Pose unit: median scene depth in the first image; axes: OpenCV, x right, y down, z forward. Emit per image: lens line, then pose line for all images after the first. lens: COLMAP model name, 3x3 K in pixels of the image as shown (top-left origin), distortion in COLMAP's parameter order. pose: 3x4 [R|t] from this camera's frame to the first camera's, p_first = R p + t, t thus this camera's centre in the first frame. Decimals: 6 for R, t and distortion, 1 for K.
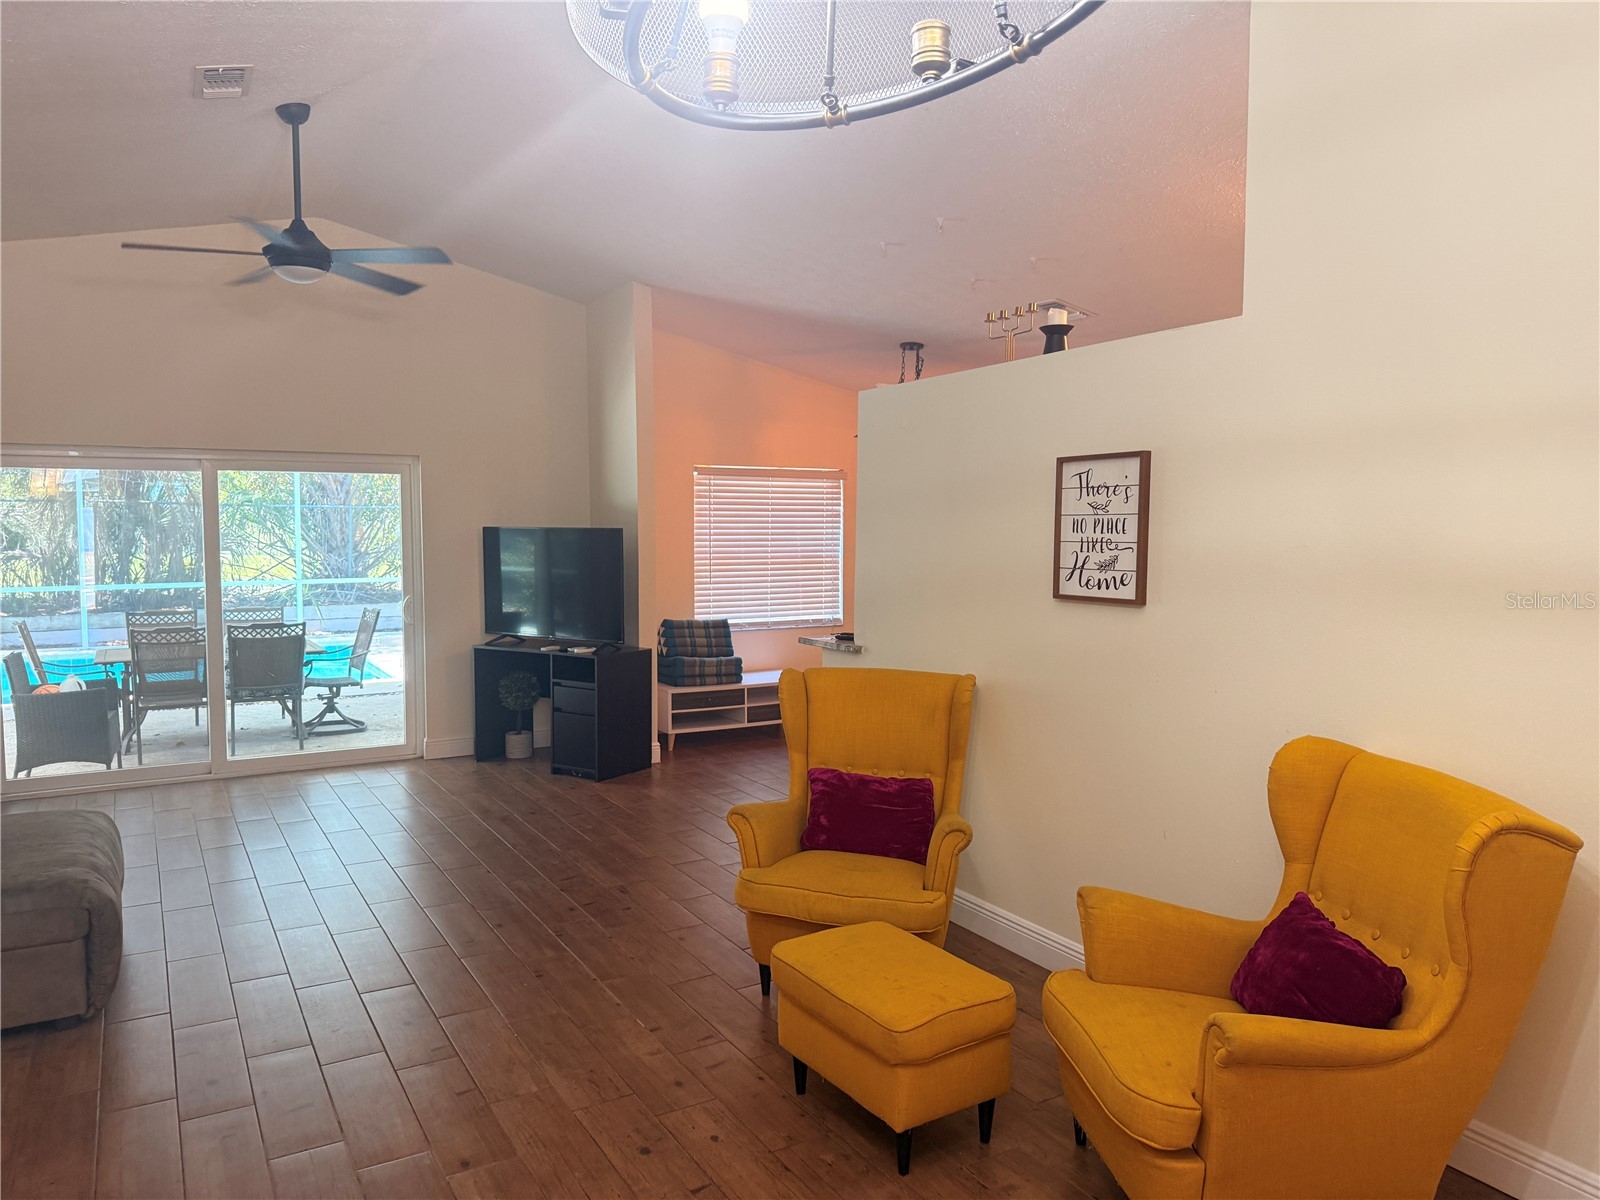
lens RADIAL K [[1130.4, 0, 800.3], [0, 1130.4, 580.5], [0, 0, 1]] dist [0.113340, -0.146371]
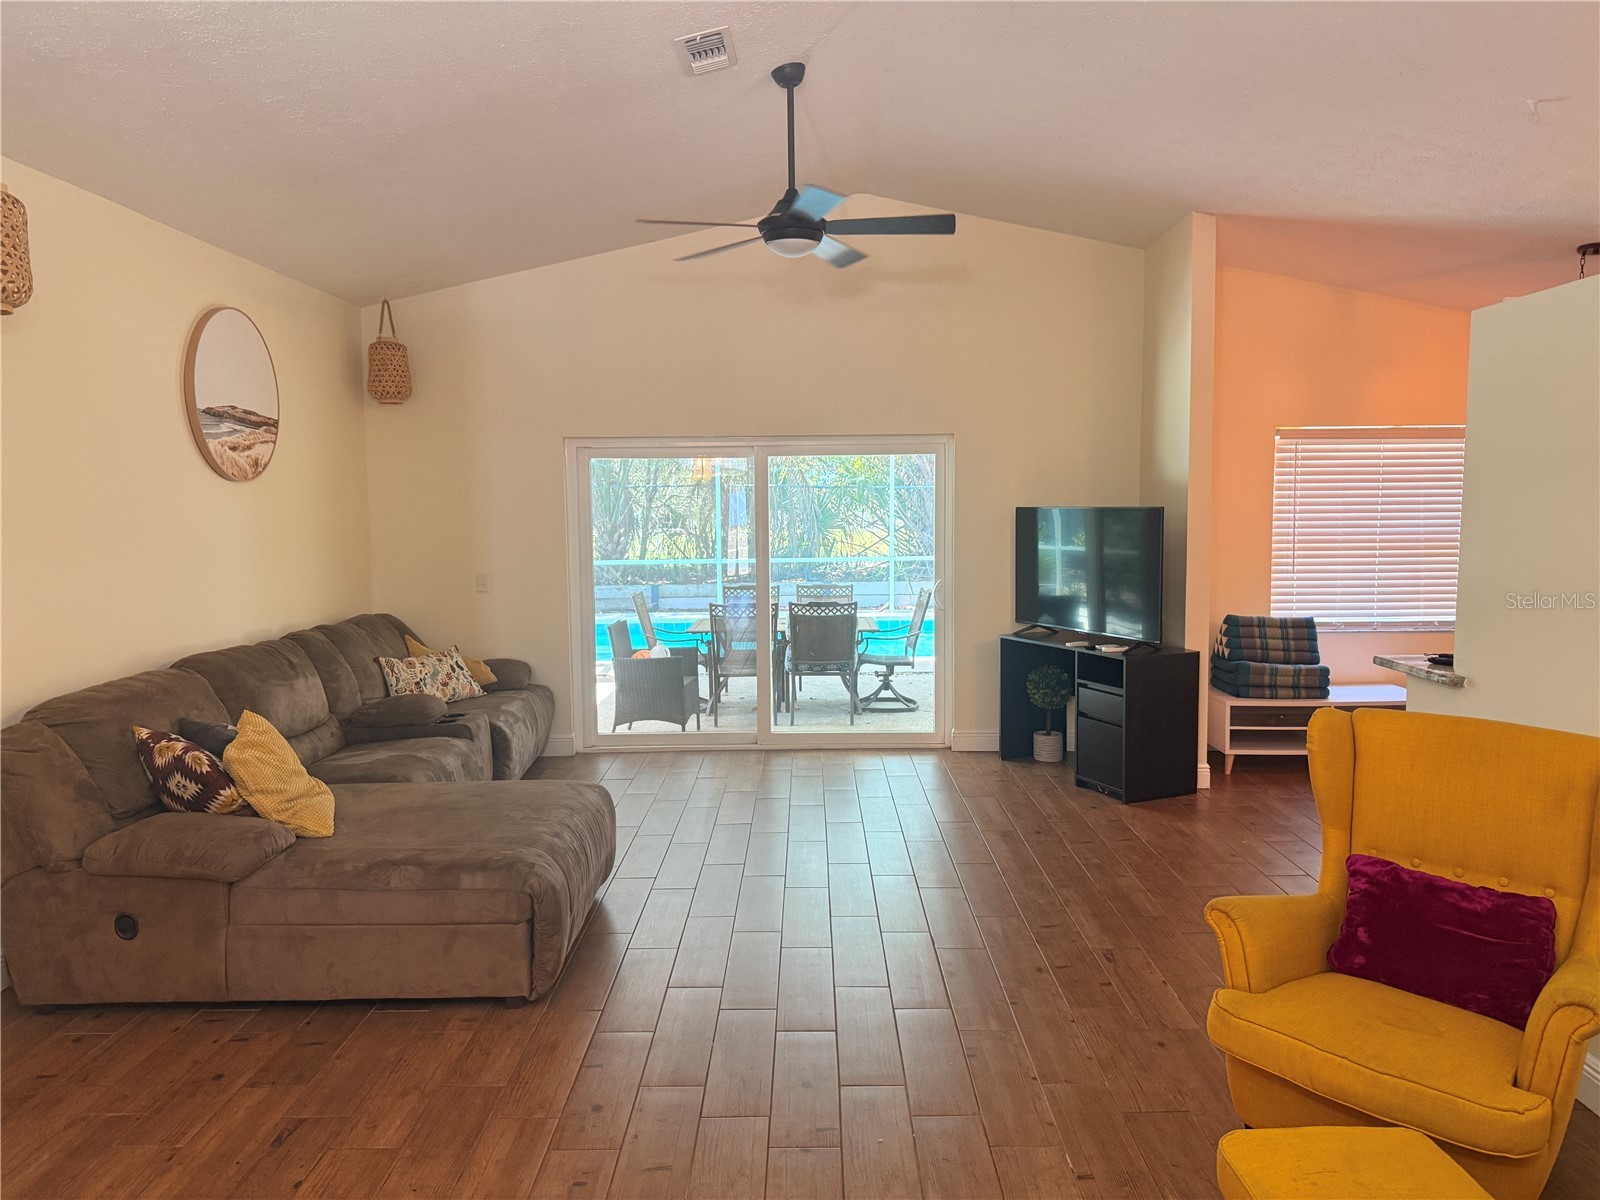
lens RADIAL K [[1130.4, 0, 800.3], [0, 1130.4, 580.5], [0, 0, 1]] dist [0.113340, -0.146371]
pose [[0.859836, 0.026502, -0.509883, 0.042111], [-0.015104, 0.999535, 0.026483, -0.009339], [0.510347, -0.015070, 0.859836, 0.121823]]
